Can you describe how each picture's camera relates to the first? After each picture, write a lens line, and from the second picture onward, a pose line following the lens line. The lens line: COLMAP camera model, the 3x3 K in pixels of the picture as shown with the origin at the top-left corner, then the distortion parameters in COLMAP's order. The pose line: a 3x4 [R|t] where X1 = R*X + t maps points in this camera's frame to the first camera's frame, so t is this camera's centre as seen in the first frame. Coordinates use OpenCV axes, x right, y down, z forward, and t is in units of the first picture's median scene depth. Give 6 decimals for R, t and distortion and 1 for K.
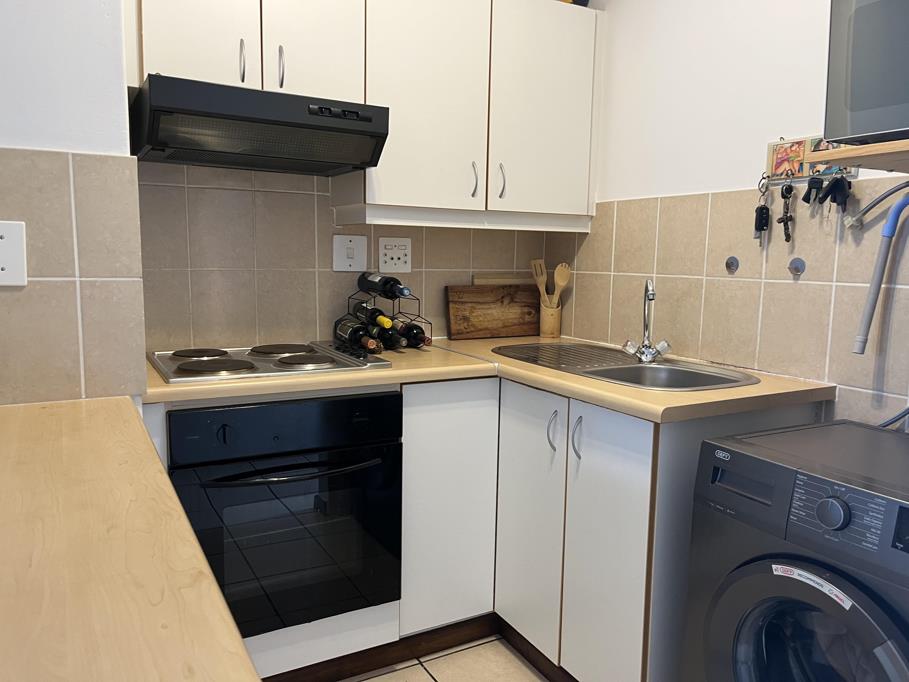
lens RADIAL K [[711.4, 0, 458.4], [0, 711.4, 342.5], [0, 0, 1]] dist [0.068441, -0.061790]
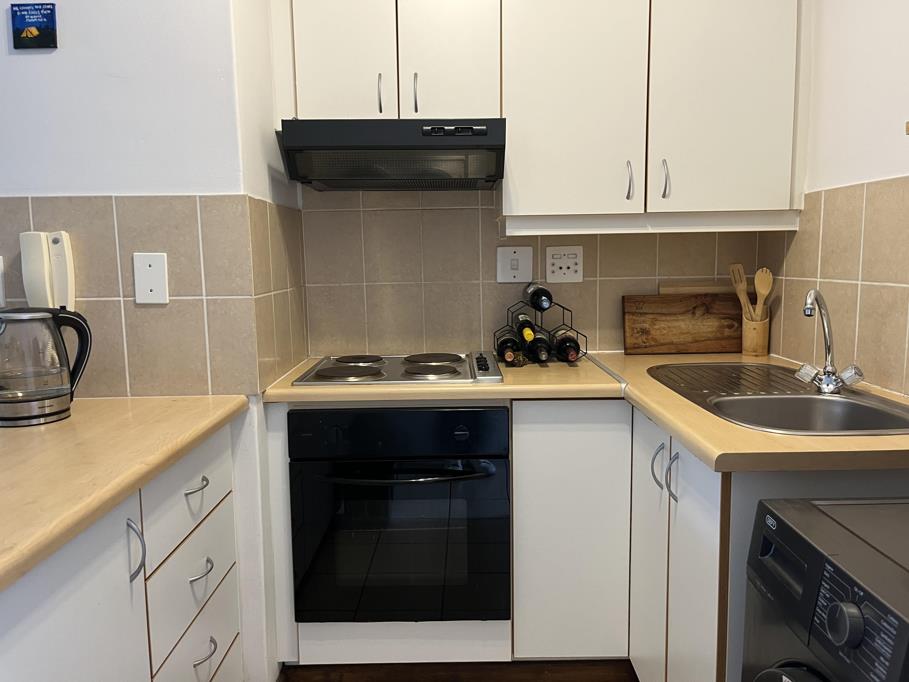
lens RADIAL K [[711.4, 0, 449.2], [0, 711.4, 341.9], [0, 0, 1]] dist [0.068441, -0.061790]
pose [[0.869674, 0.028407, -0.492808, 0.292299], [-0.030073, 0.999537, 0.004546, -0.020433], [0.492709, 0.010867, 0.870126, 0.097133]]
